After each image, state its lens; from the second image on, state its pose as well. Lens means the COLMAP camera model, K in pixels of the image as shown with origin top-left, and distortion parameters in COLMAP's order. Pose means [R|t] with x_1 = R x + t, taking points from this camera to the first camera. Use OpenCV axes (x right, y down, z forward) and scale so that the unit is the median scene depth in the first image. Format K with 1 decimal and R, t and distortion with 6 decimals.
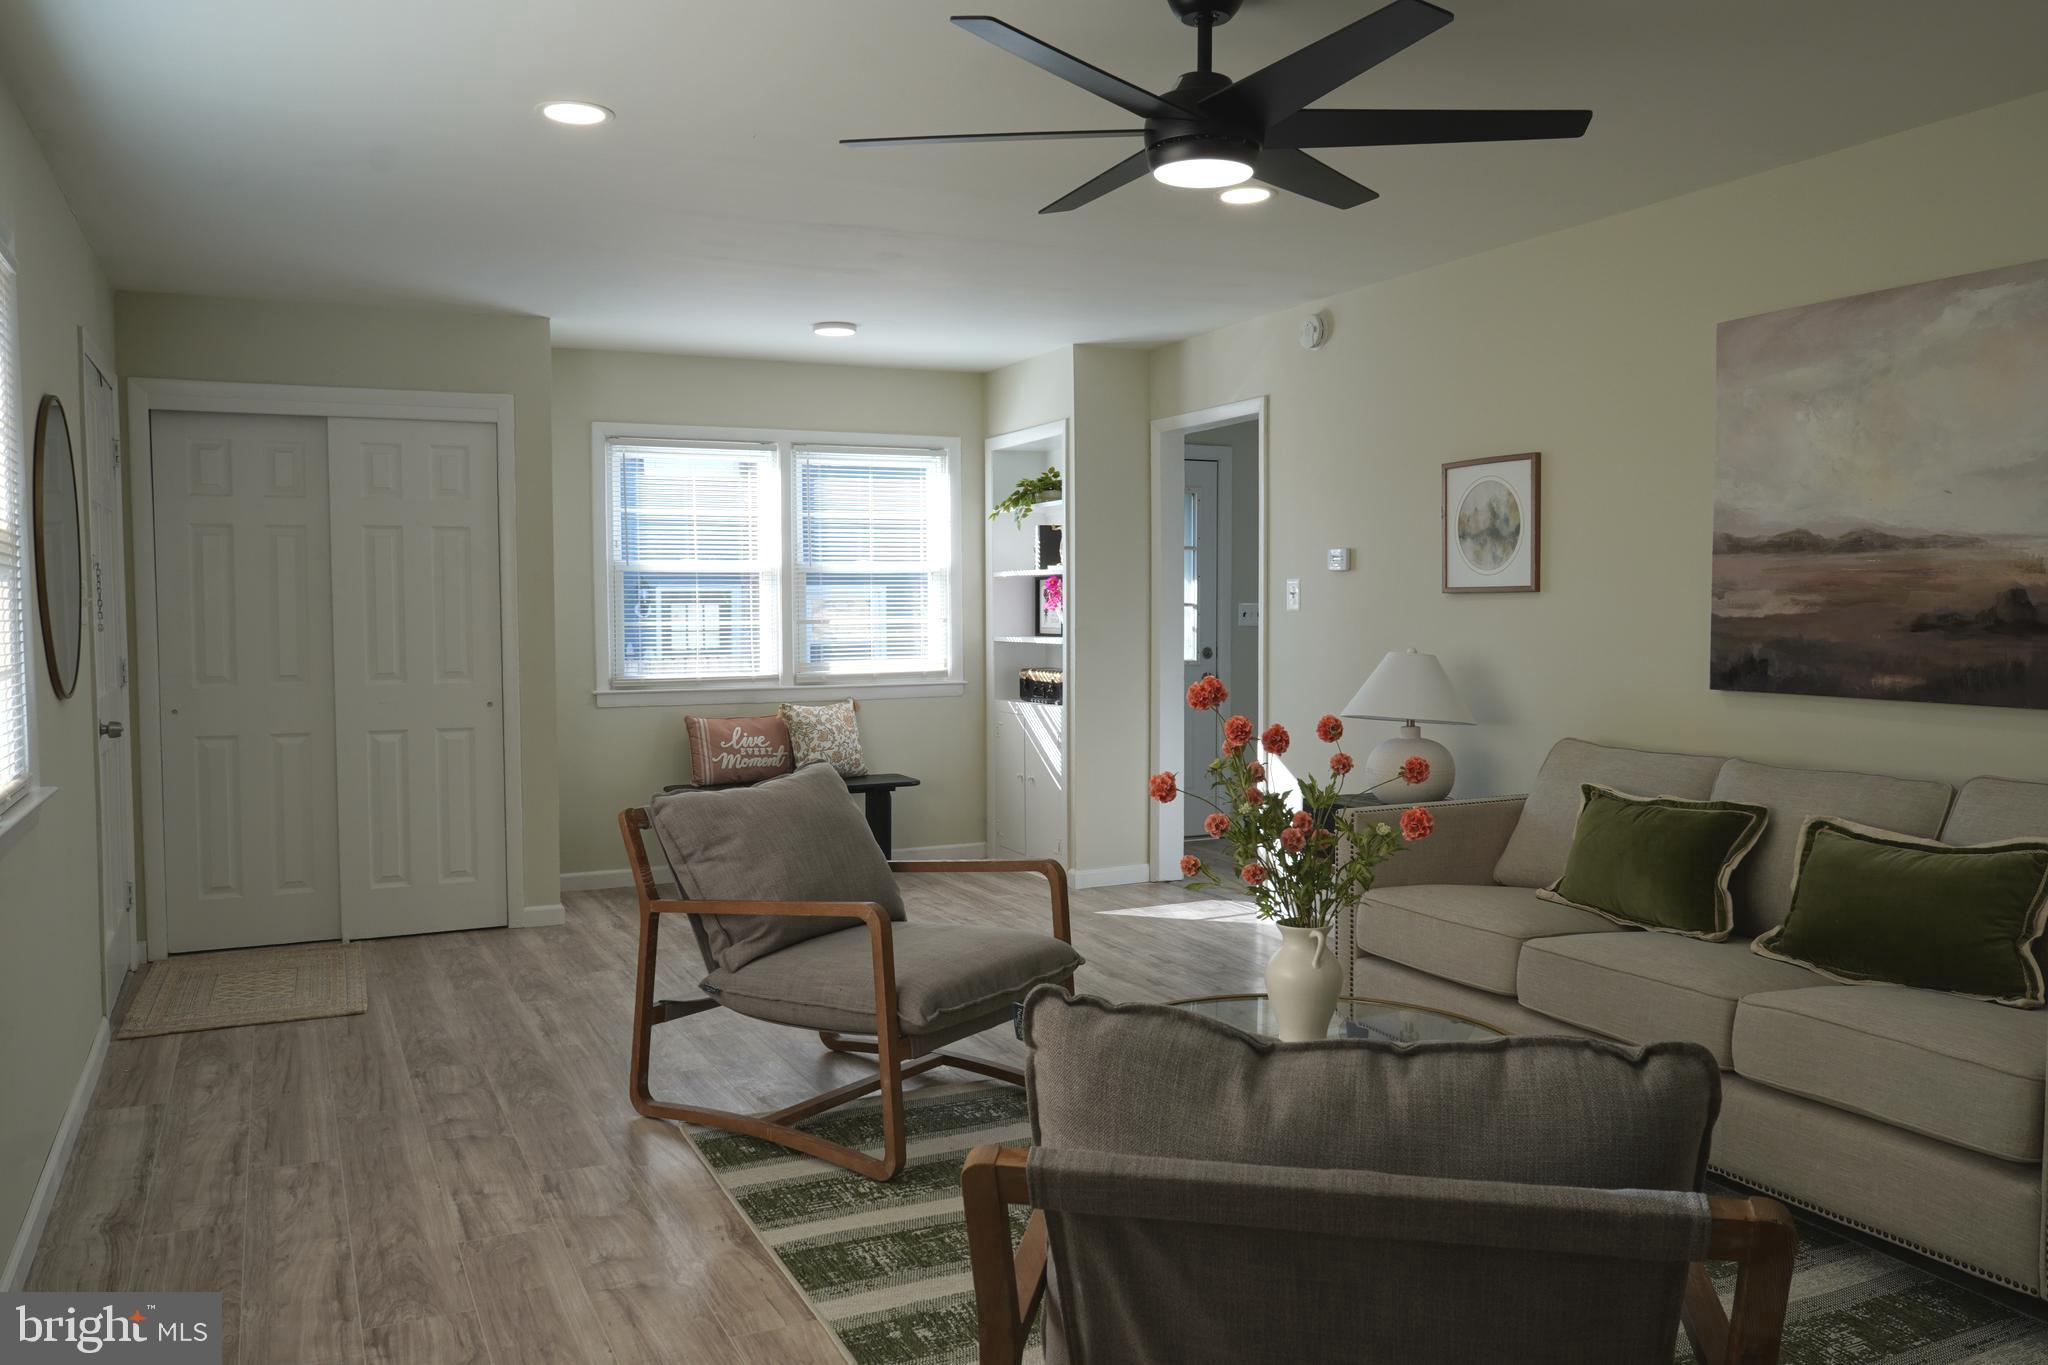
lens RADIAL K [[1576.5, 0, 1024.0], [0, 1576.5, 682.5], [0, 0, 1]] dist [0.012603, 0.010292]
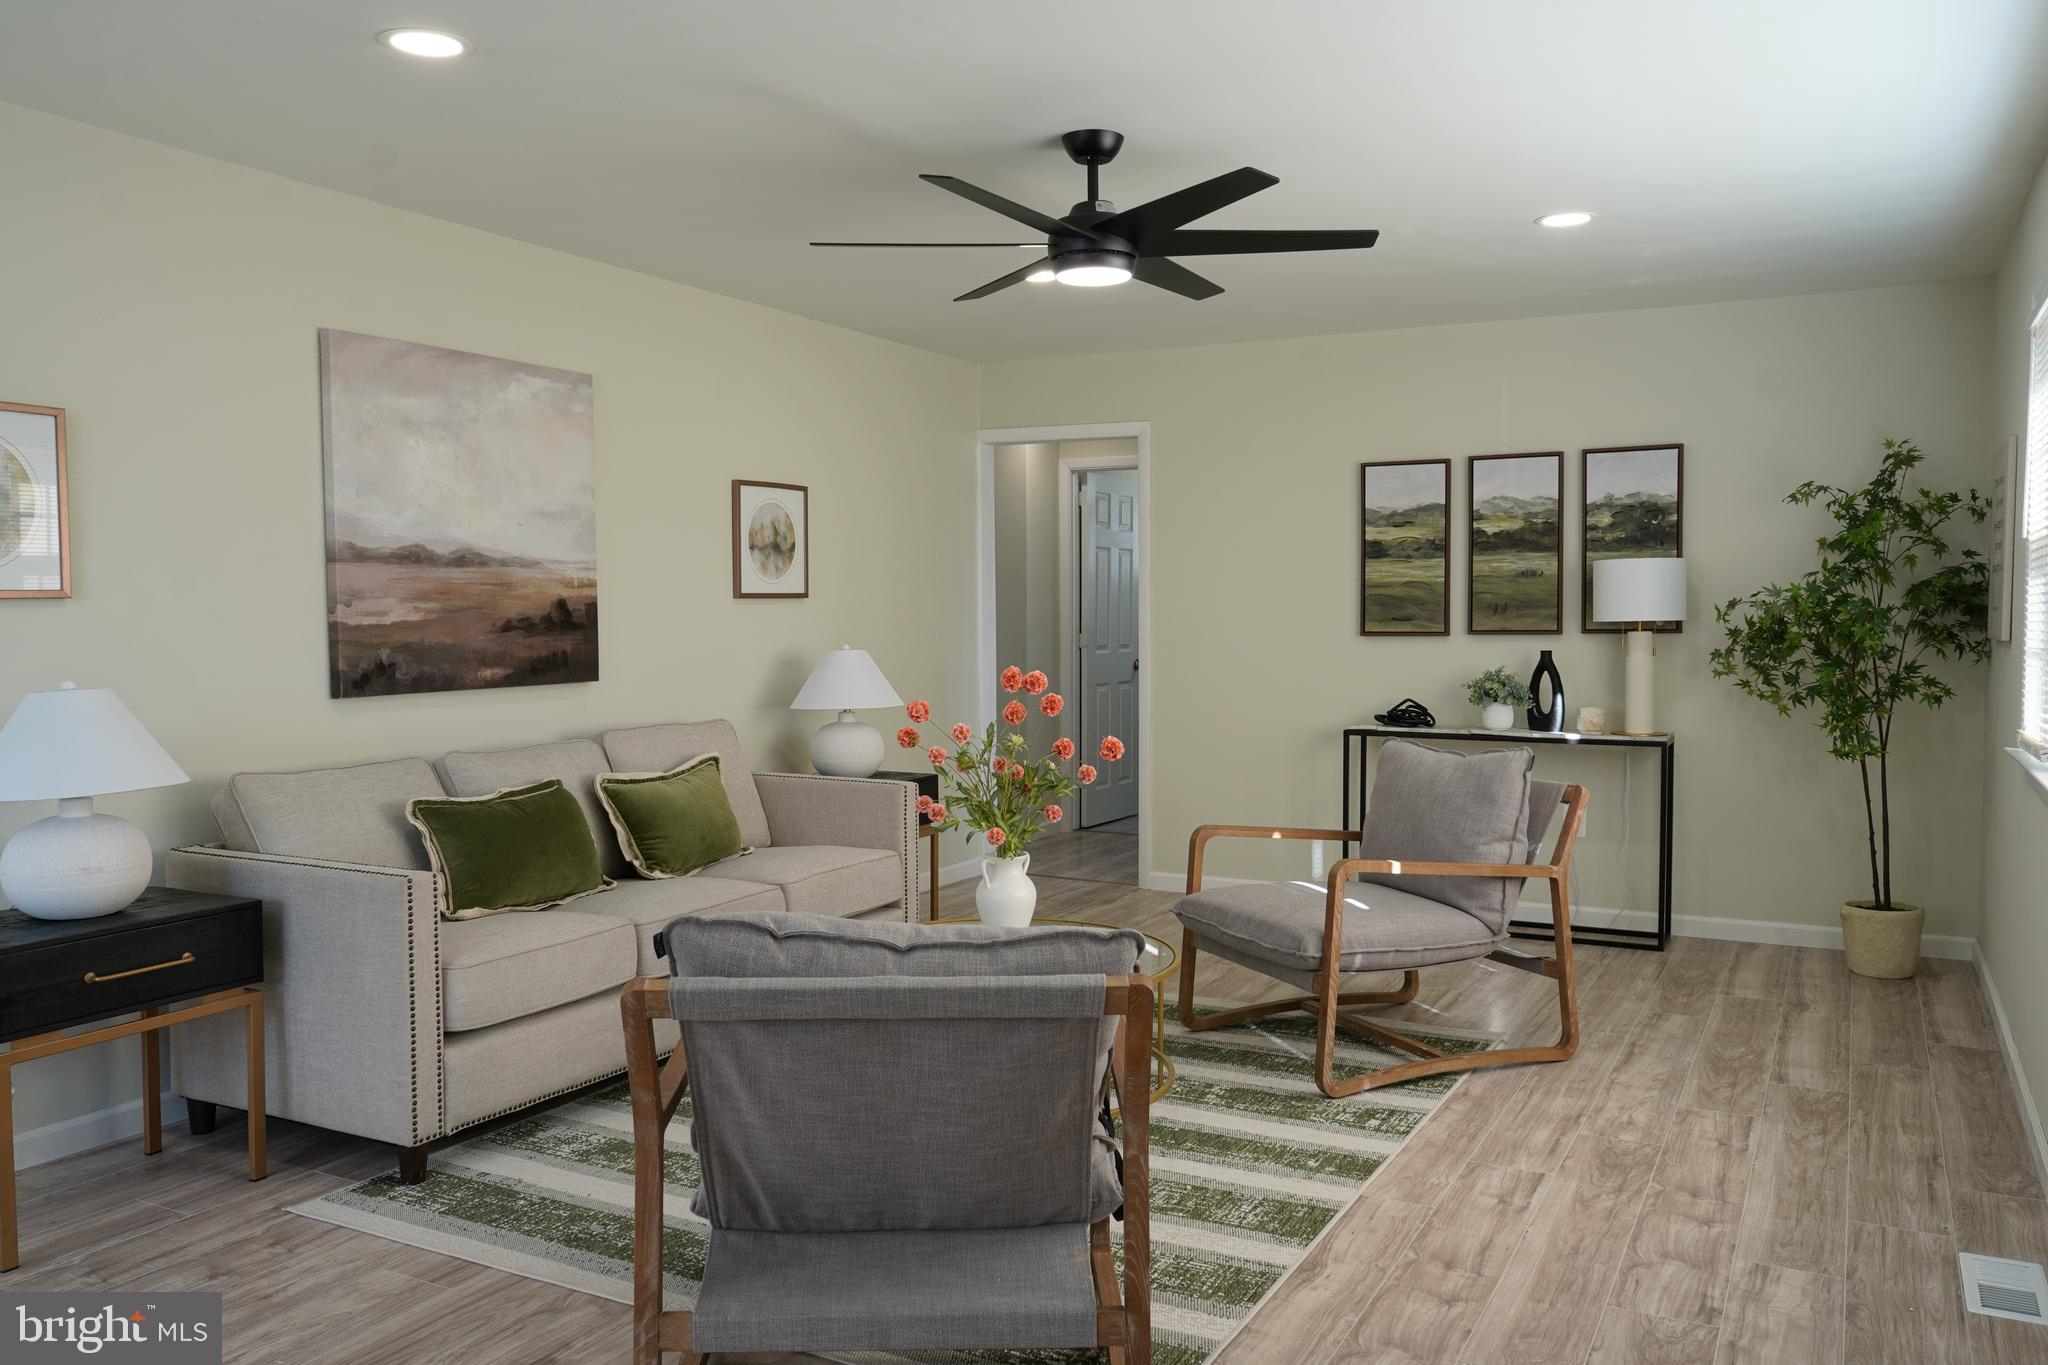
lens RADIAL K [[1575.6, 0, 1024.0], [0, 1575.6, 682.5], [0, 0, 1]] dist [-0.026201, 0.051876]
pose [[-0.593293, -0.033270, 0.804299, -0.722757], [0.050550, 0.995634, 0.078473, -0.072171], [-0.803398, 0.087215, -0.589021, 1.461198]]
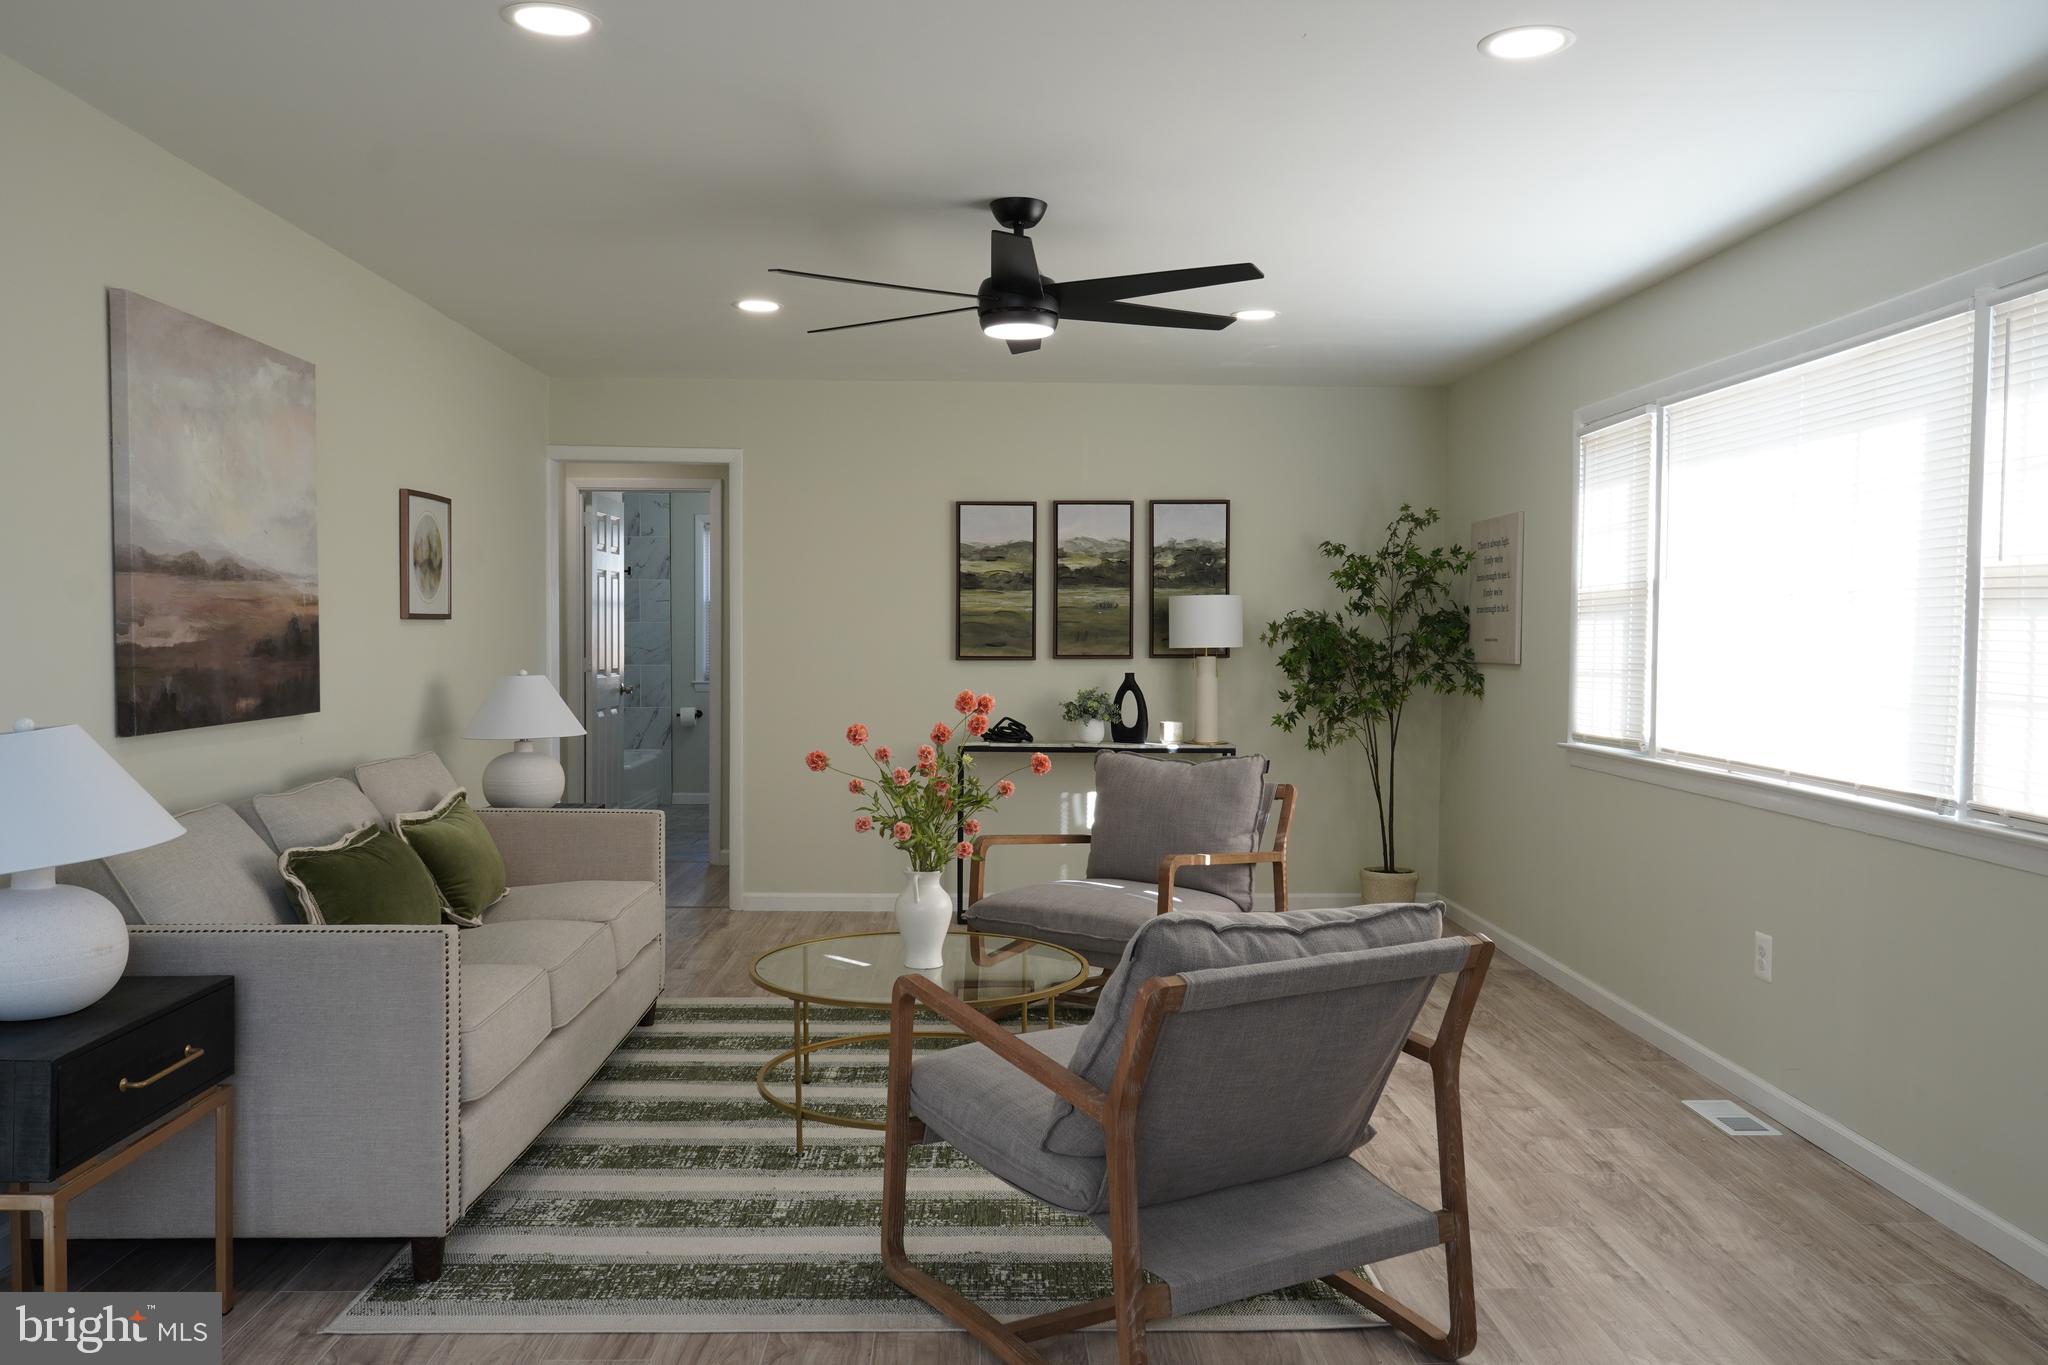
lens RADIAL K [[1573.3, 0, 1024.0], [0, 1573.3, 682.5], [0, 0, 1]] dist [-0.035565, 0.072818]
pose [[-0.914090, -0.015923, 0.405198, -0.373674], [0.019206, 0.996407, 0.082483, -0.096320], [-0.405056, 0.083179, -0.910500, 1.834263]]
